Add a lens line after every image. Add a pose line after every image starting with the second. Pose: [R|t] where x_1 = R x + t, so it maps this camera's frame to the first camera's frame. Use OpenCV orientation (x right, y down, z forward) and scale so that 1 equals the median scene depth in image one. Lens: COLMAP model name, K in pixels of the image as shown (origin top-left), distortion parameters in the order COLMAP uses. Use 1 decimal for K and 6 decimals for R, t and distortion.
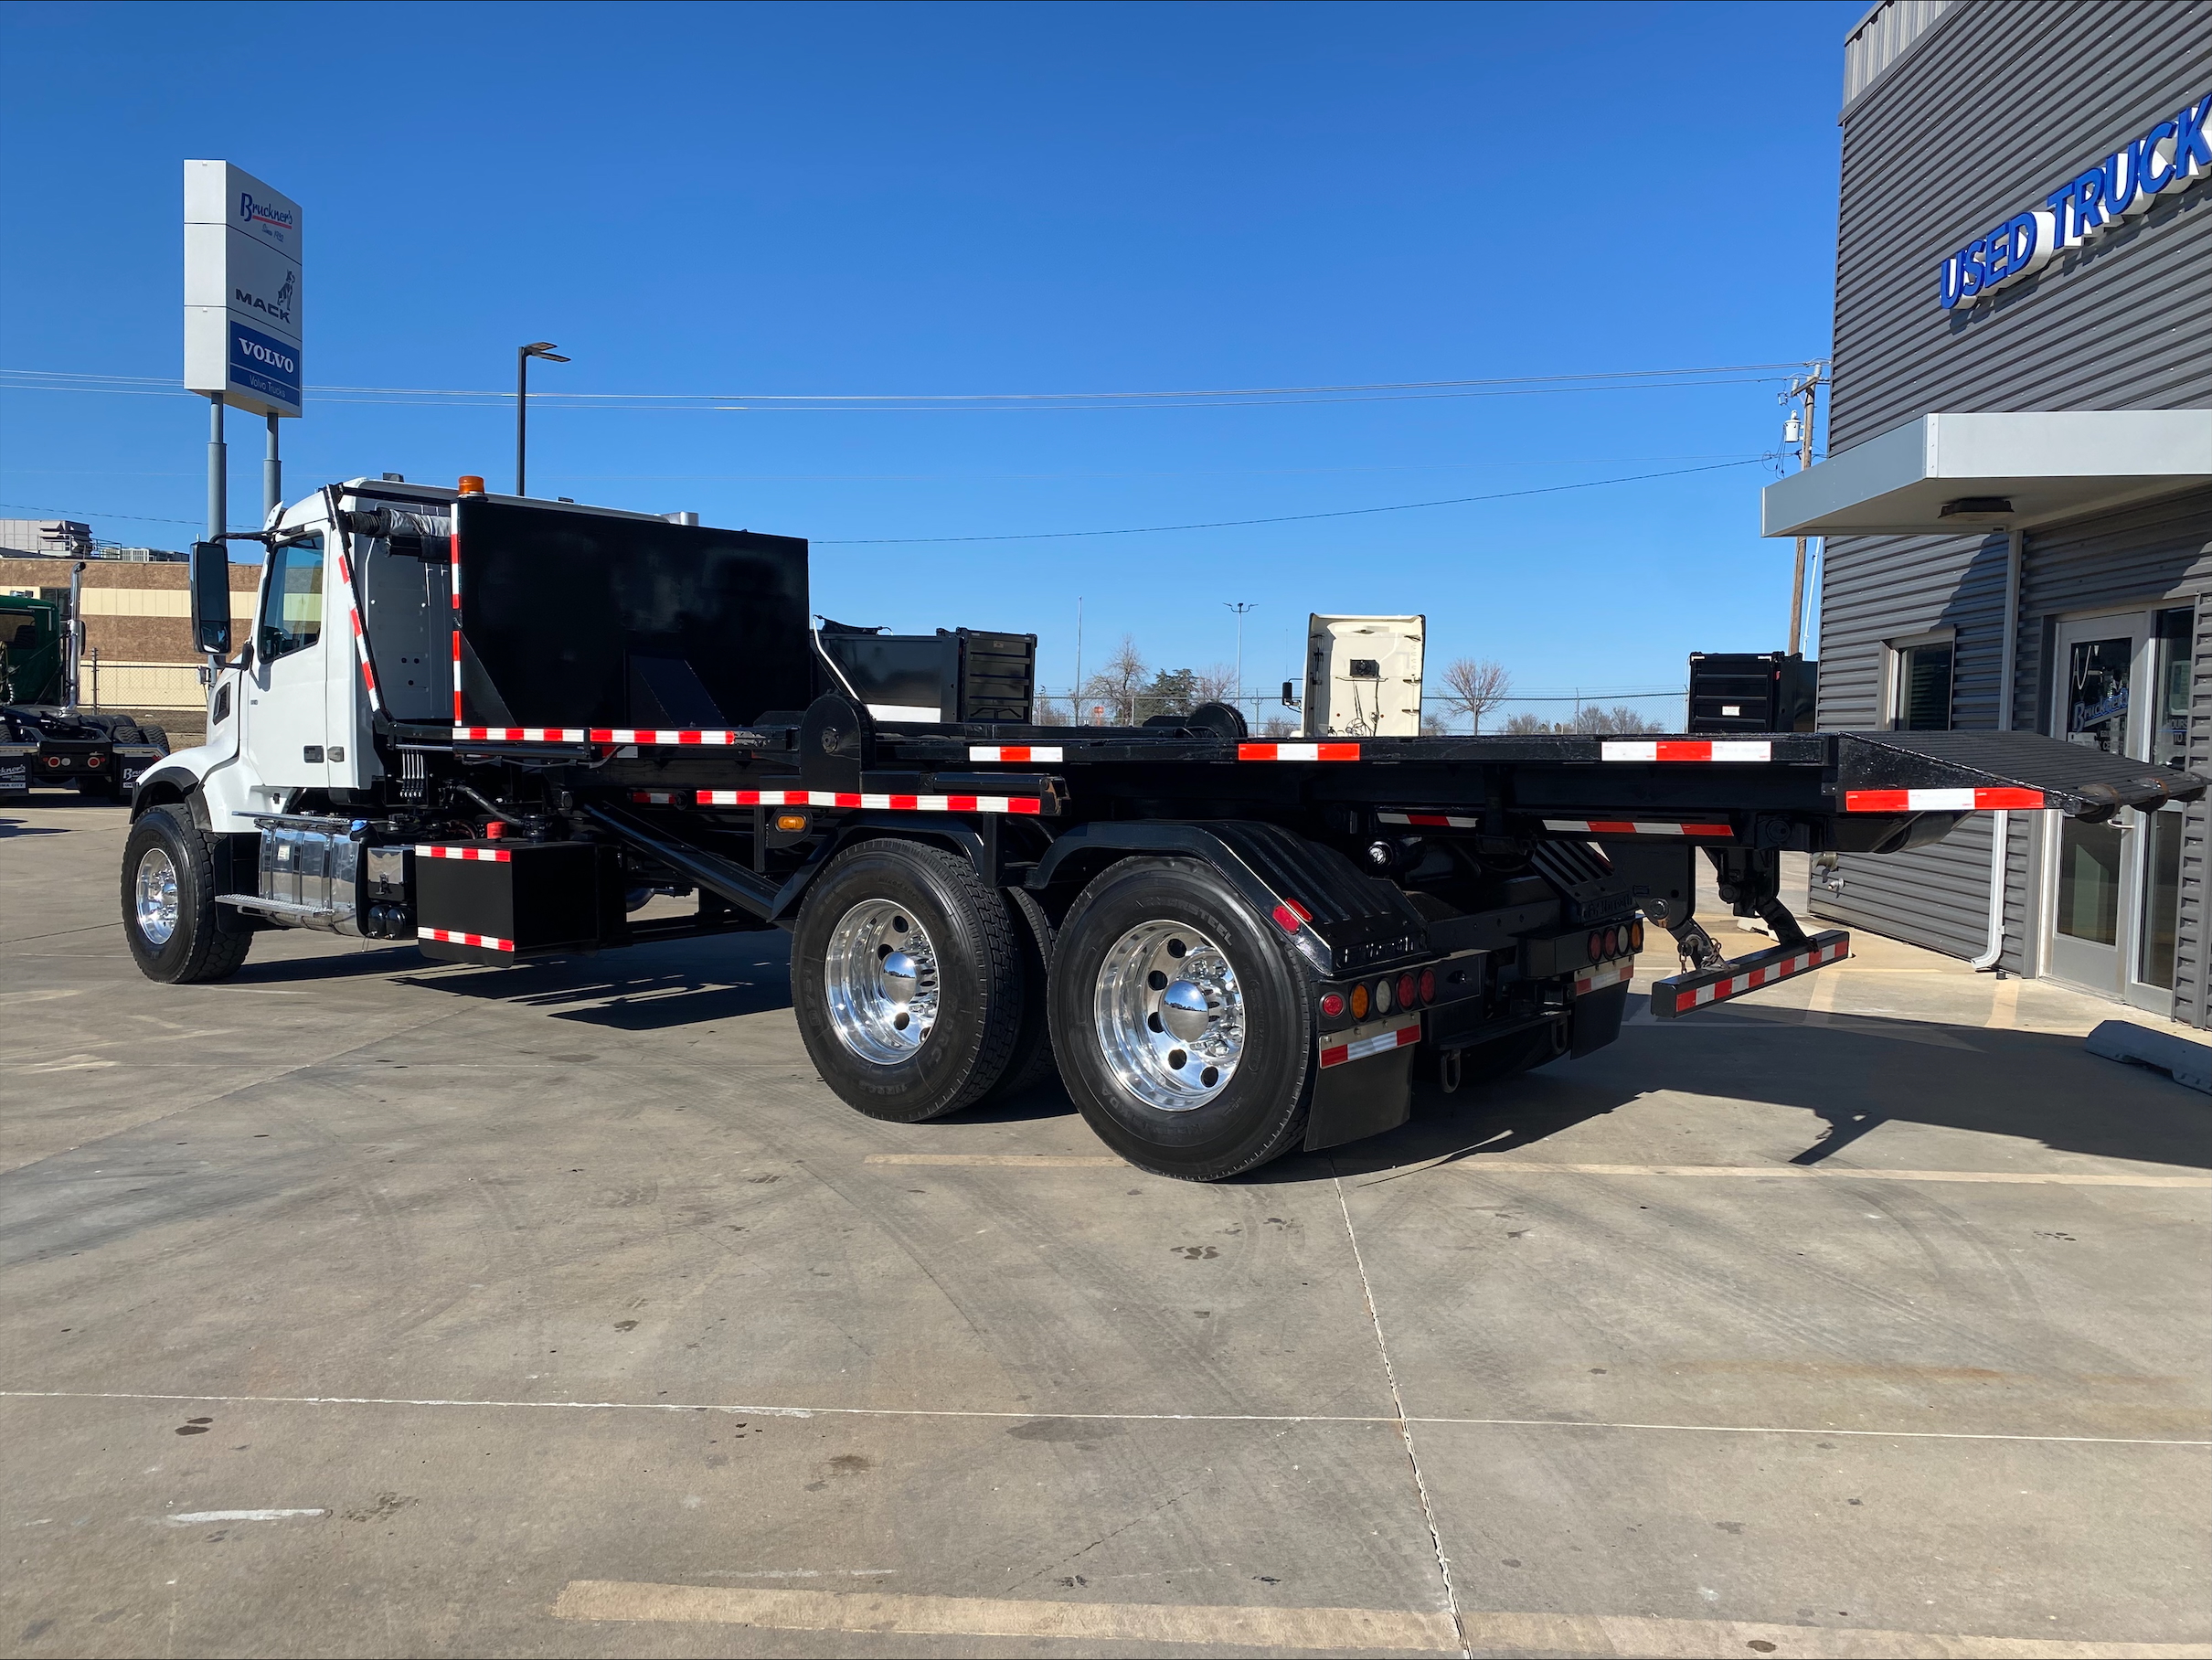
lens RADIAL K [[1657.8, 0, 1158.2], [0, 1657.8, 827.1], [0, 0, 1]] dist [0.093133, -0.139840]
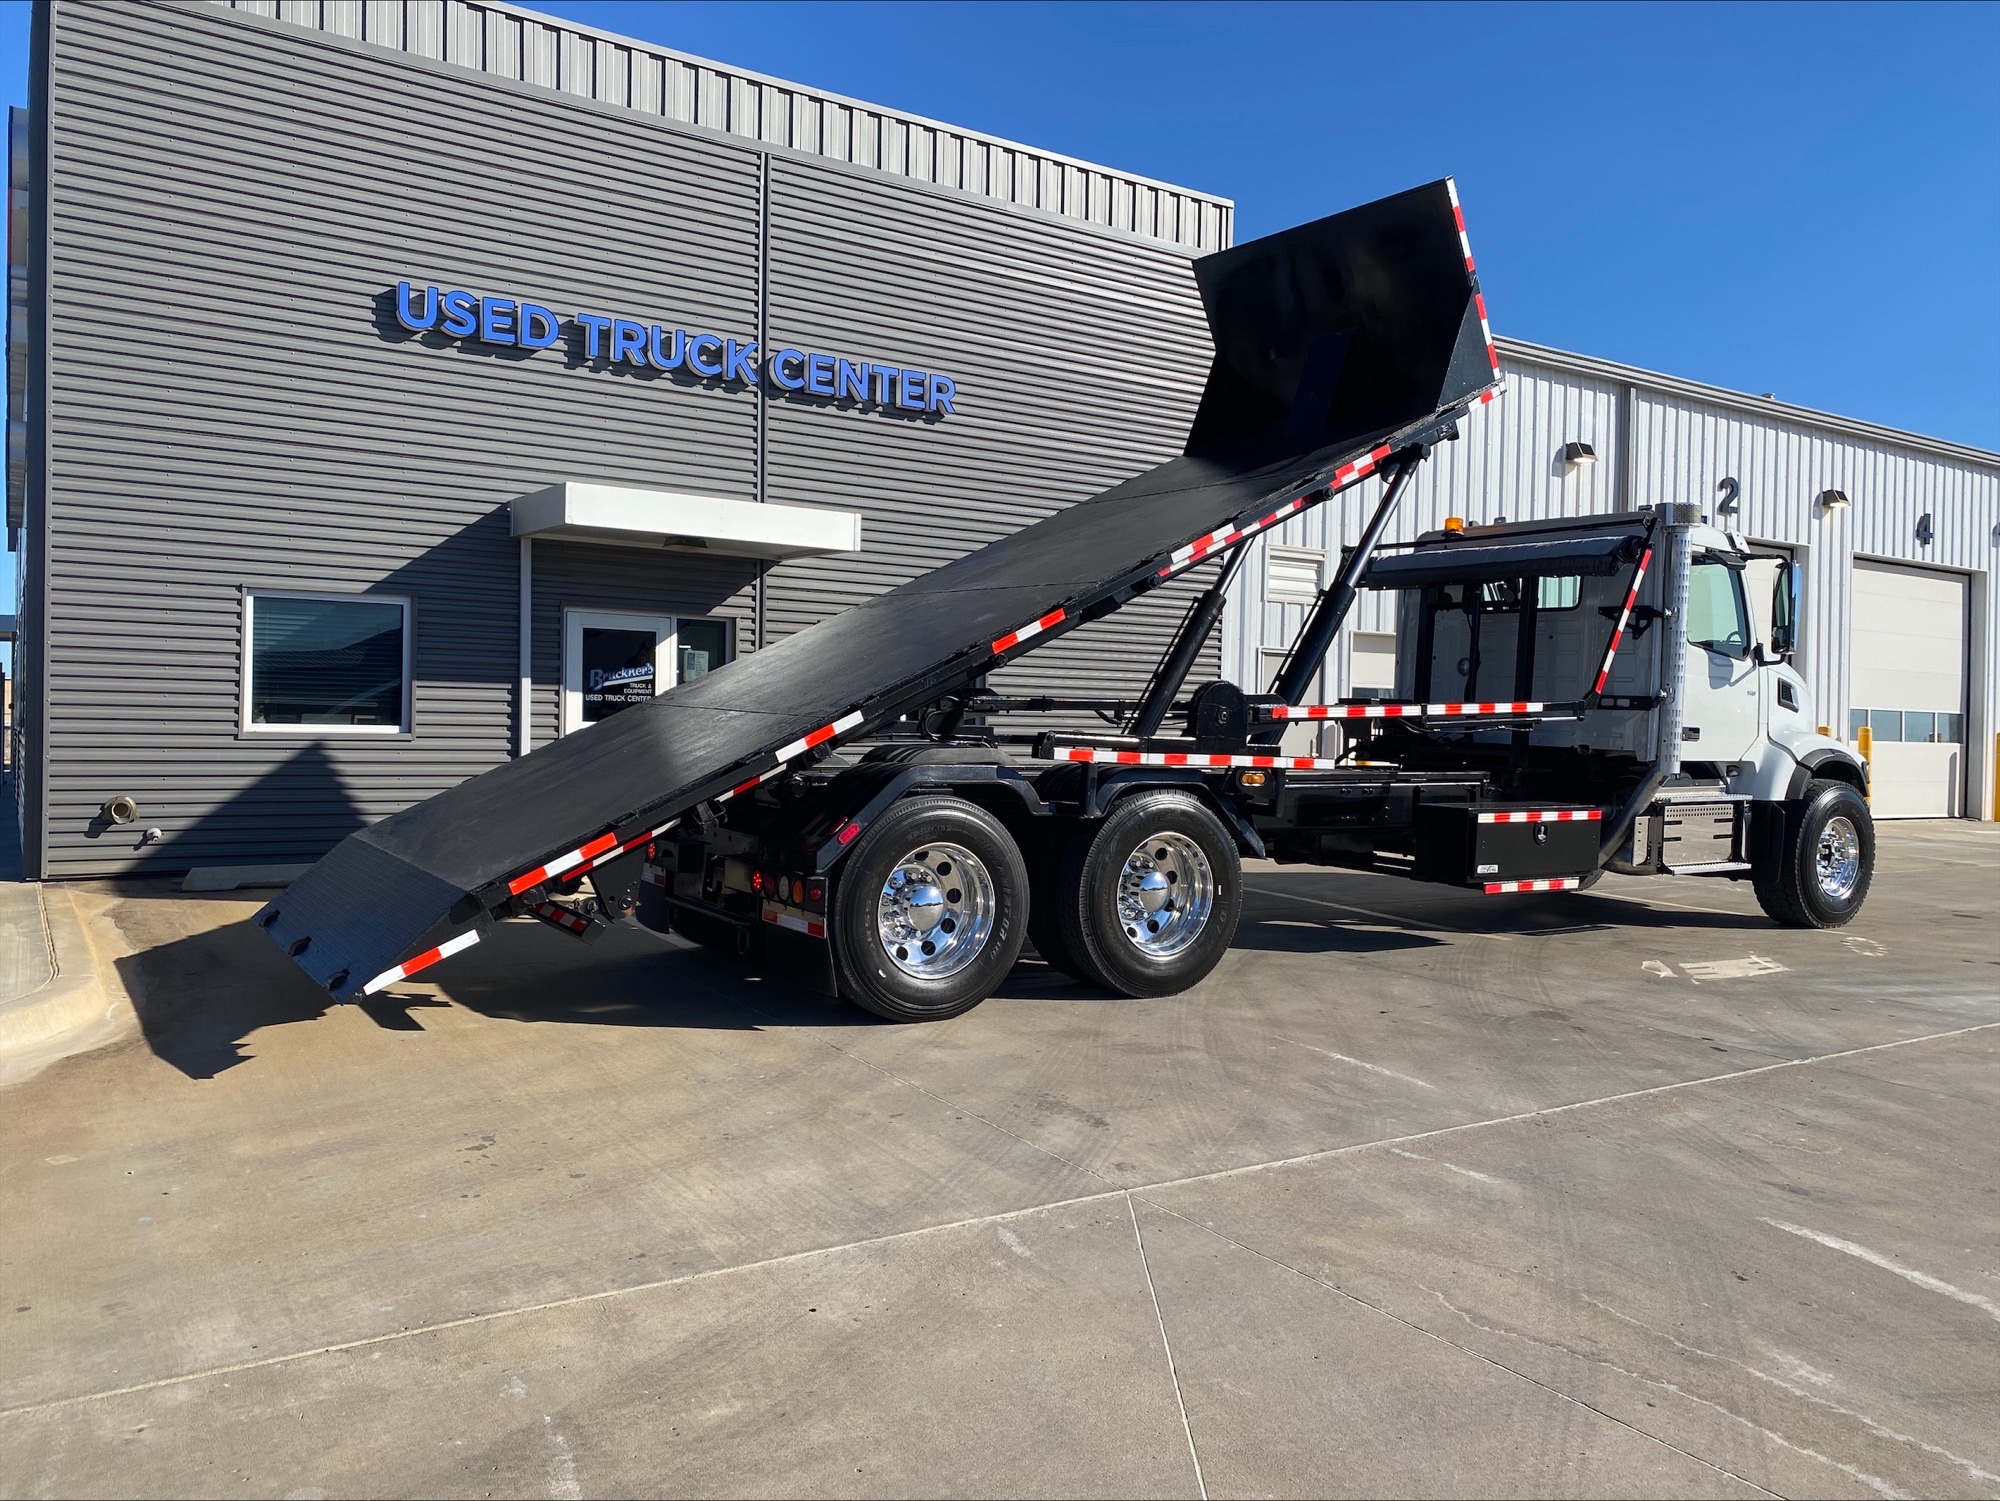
lens RADIAL K [[1509.1, 0, 1011.5], [0, 1509.1, 736.8], [0, 0, 1]] dist [0.013928, -0.006229]
pose [[-0.577101, -0.031076, 0.816082, -0.761653], [0.014184, 0.998744, 0.048063, -0.075191], [-0.816550, 0.039312, -0.575935, 1.500448]]
